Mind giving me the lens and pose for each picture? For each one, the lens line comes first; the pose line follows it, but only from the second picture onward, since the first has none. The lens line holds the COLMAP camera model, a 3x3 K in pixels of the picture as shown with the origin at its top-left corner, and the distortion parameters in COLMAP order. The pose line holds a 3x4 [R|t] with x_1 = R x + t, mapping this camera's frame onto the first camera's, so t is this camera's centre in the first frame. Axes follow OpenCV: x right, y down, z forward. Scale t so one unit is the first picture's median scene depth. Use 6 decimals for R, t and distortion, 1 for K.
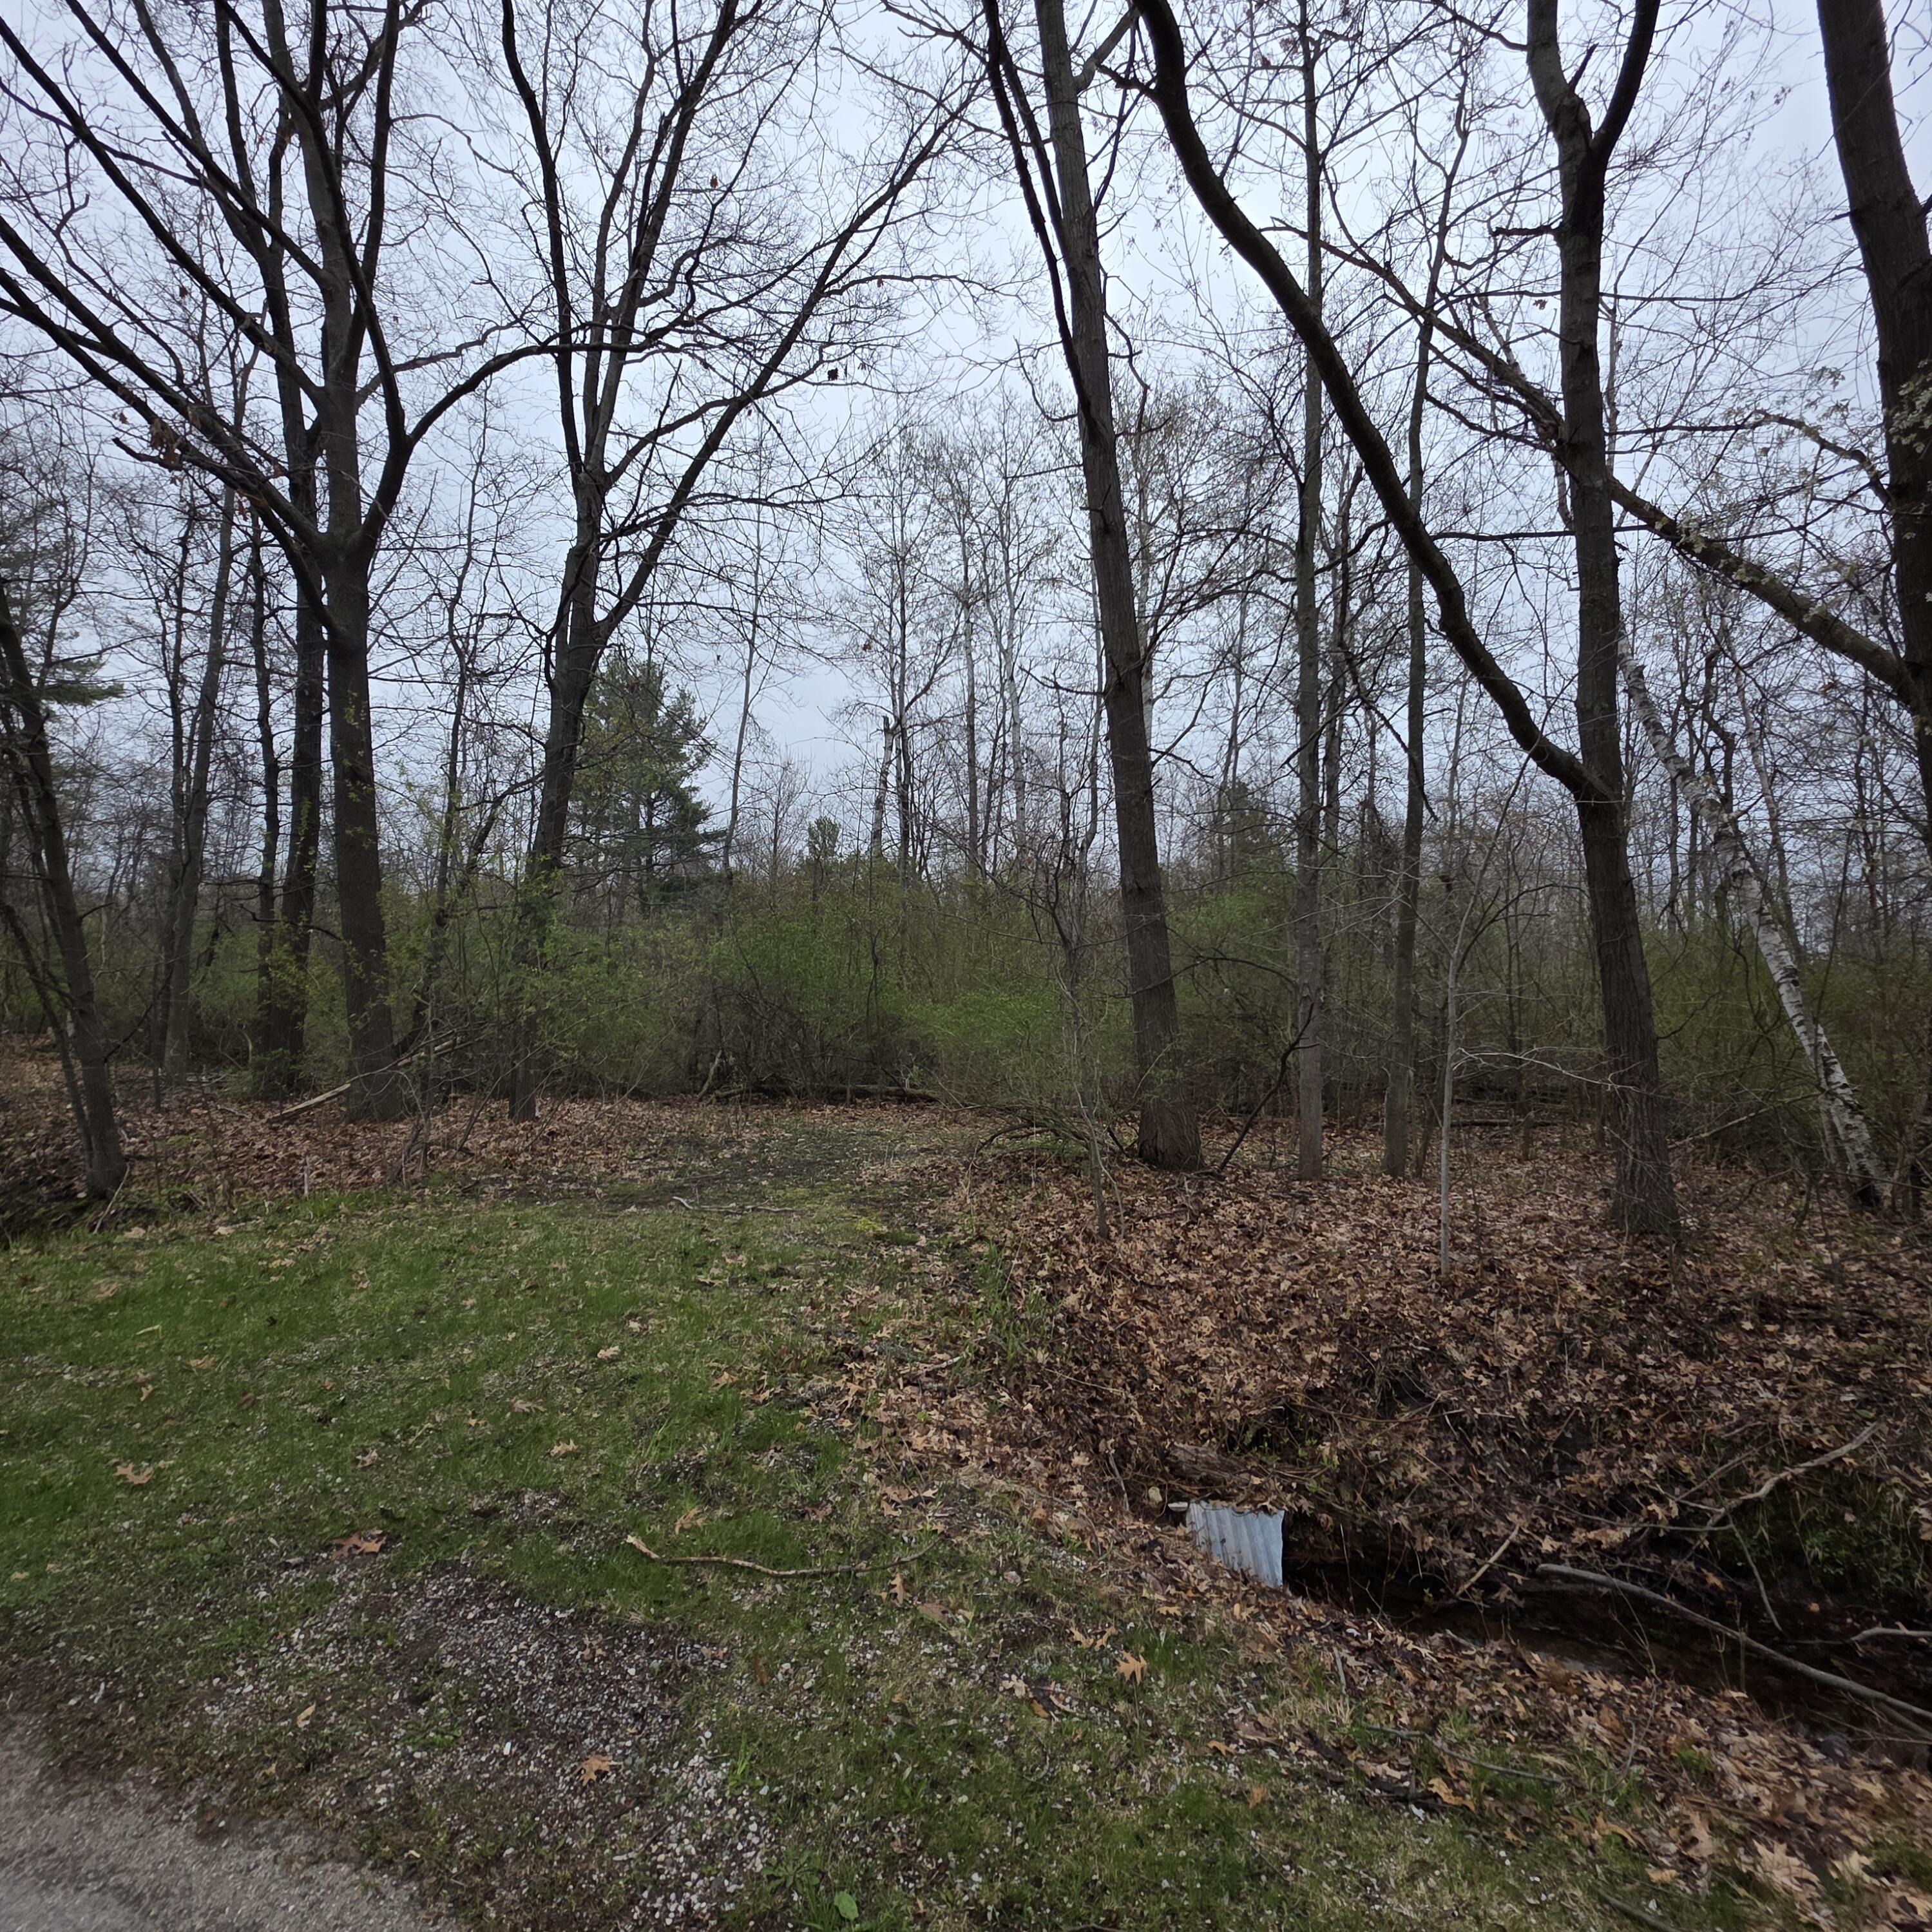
lens RADIAL K [[1019.2, 0, 967.7], [0, 1019.2, 957.6], [0, 0, 1]] dist [0.007708, 0.000486]
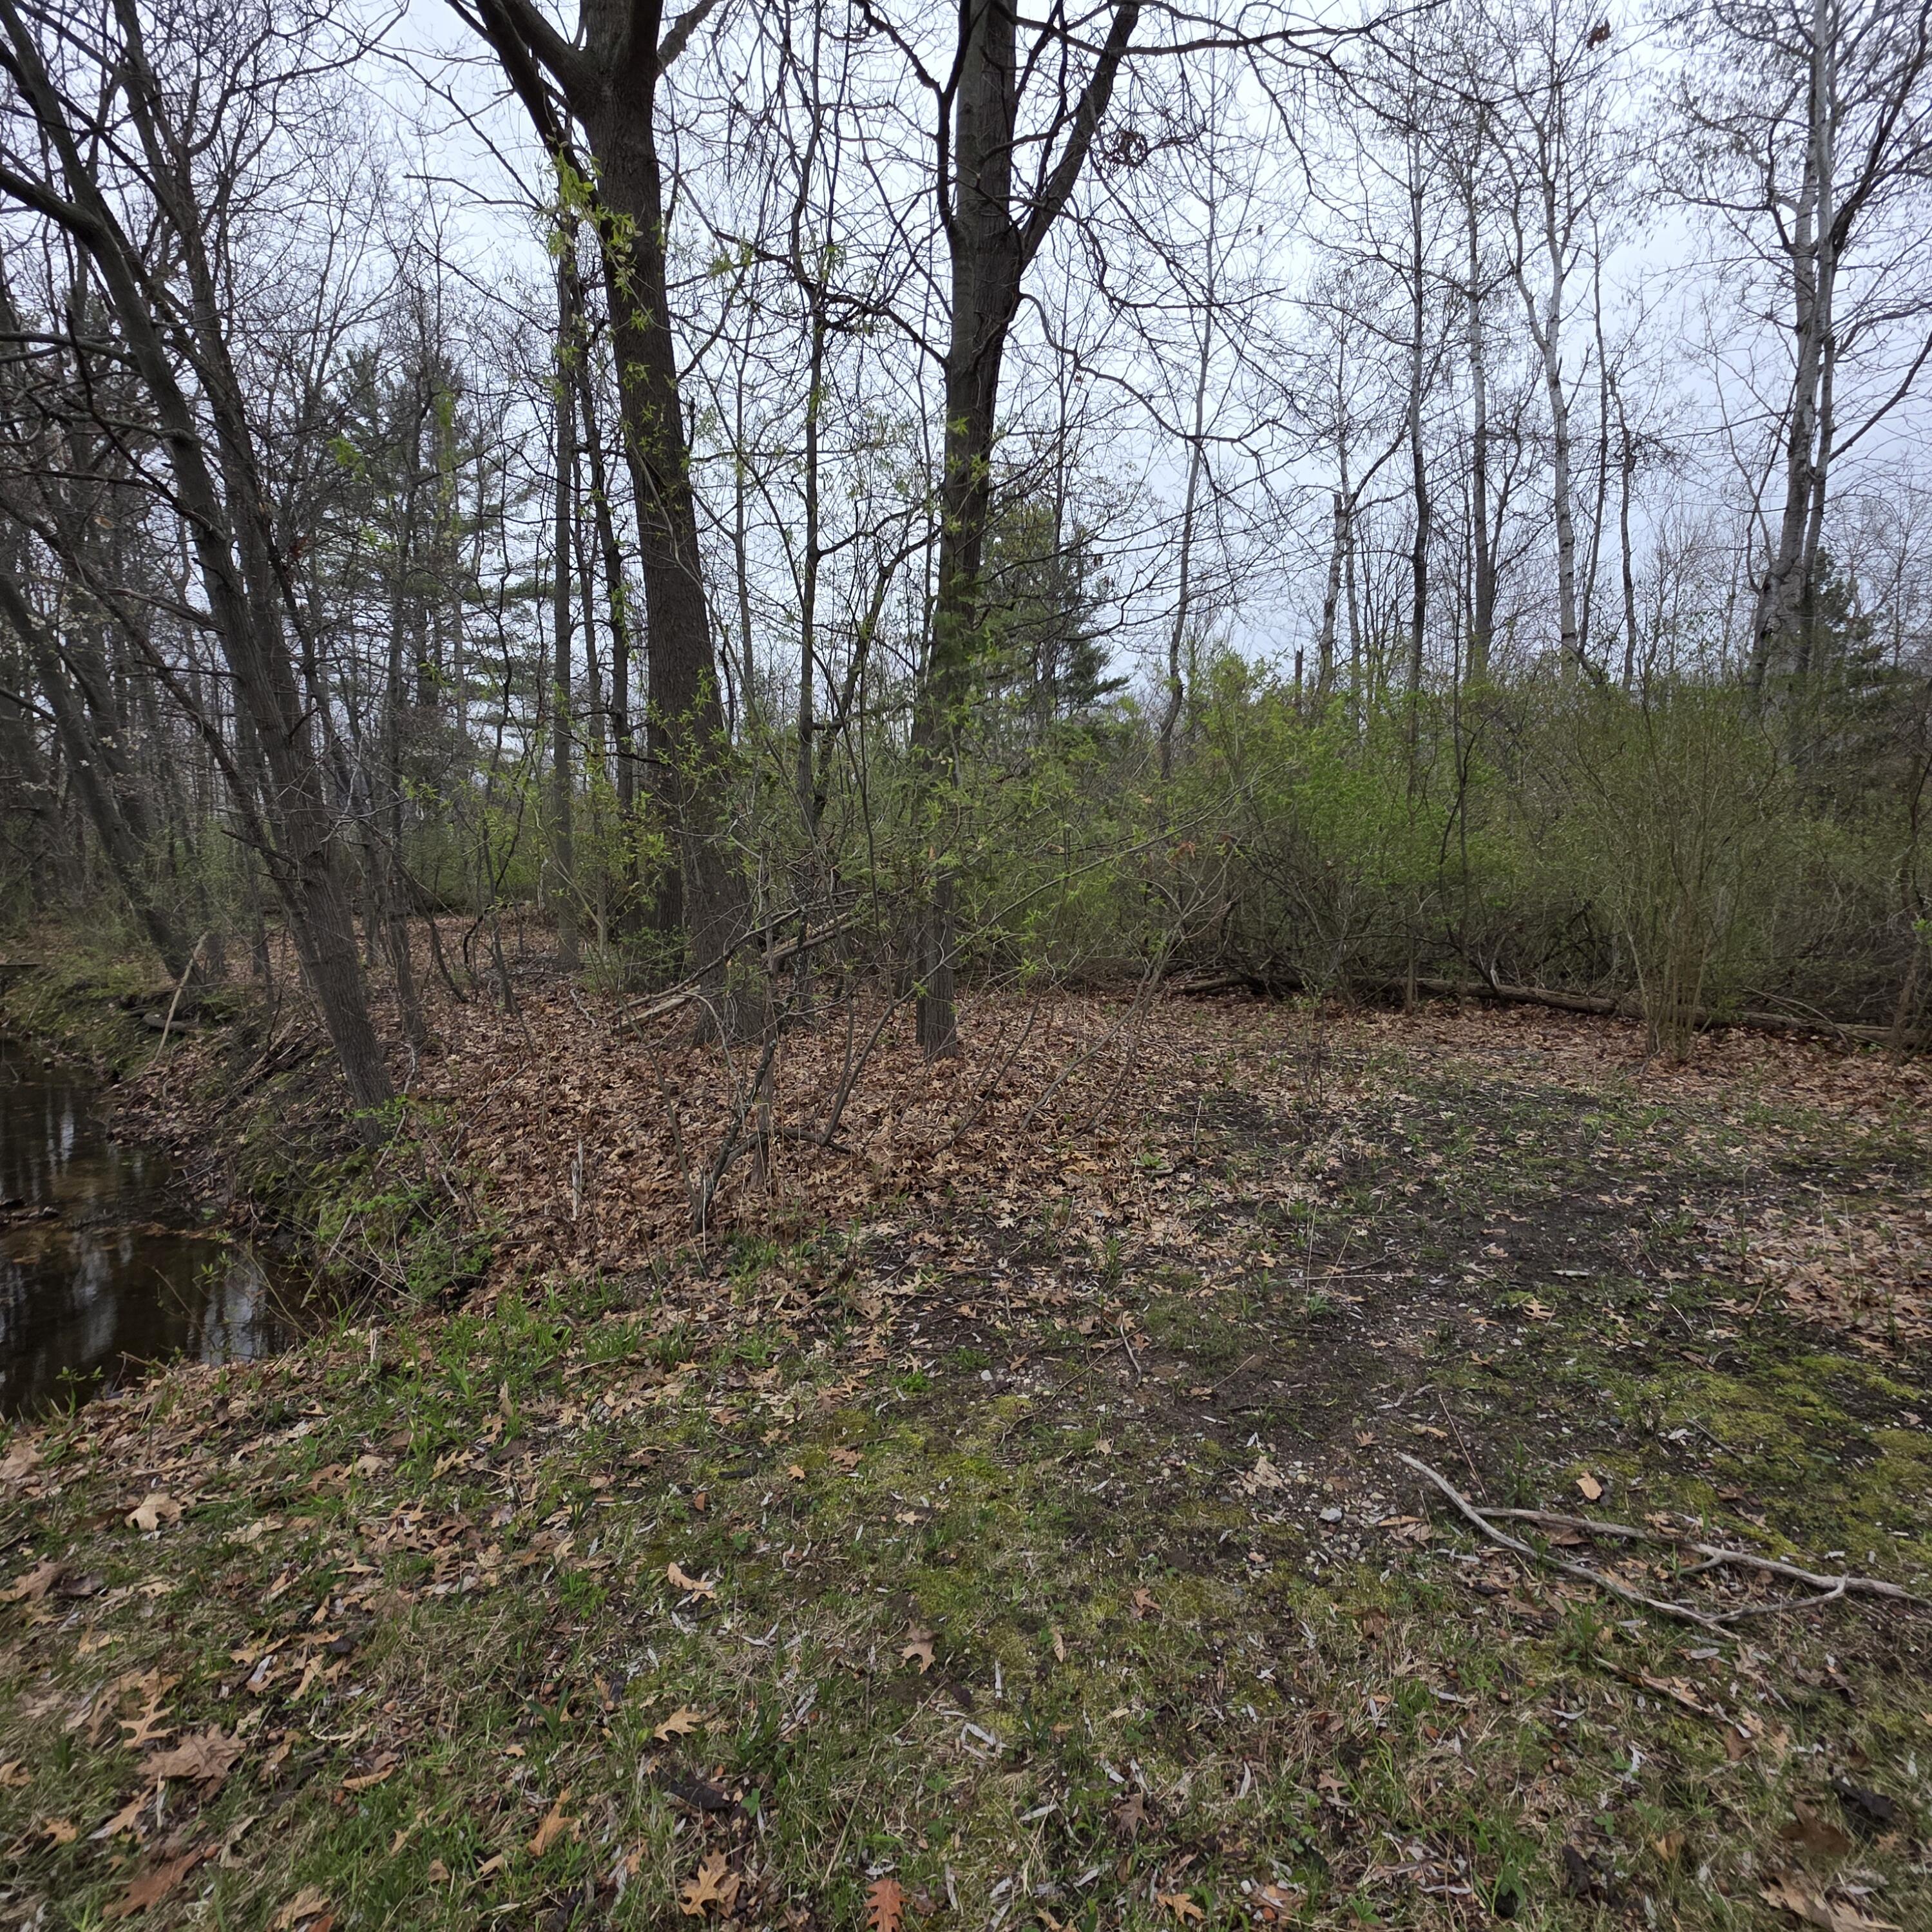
lens RADIAL K [[1095.7, 0, 962.0], [0, 1095.7, 929.0], [0, 0, 1]] dist [0.000070, -0.001198]
pose [[0.927012, -0.003645, -0.375013, -0.412816], [0.042384, 0.994565, 0.095104, 0.061200], [0.372628, -0.104057, 0.922128, 0.958060]]
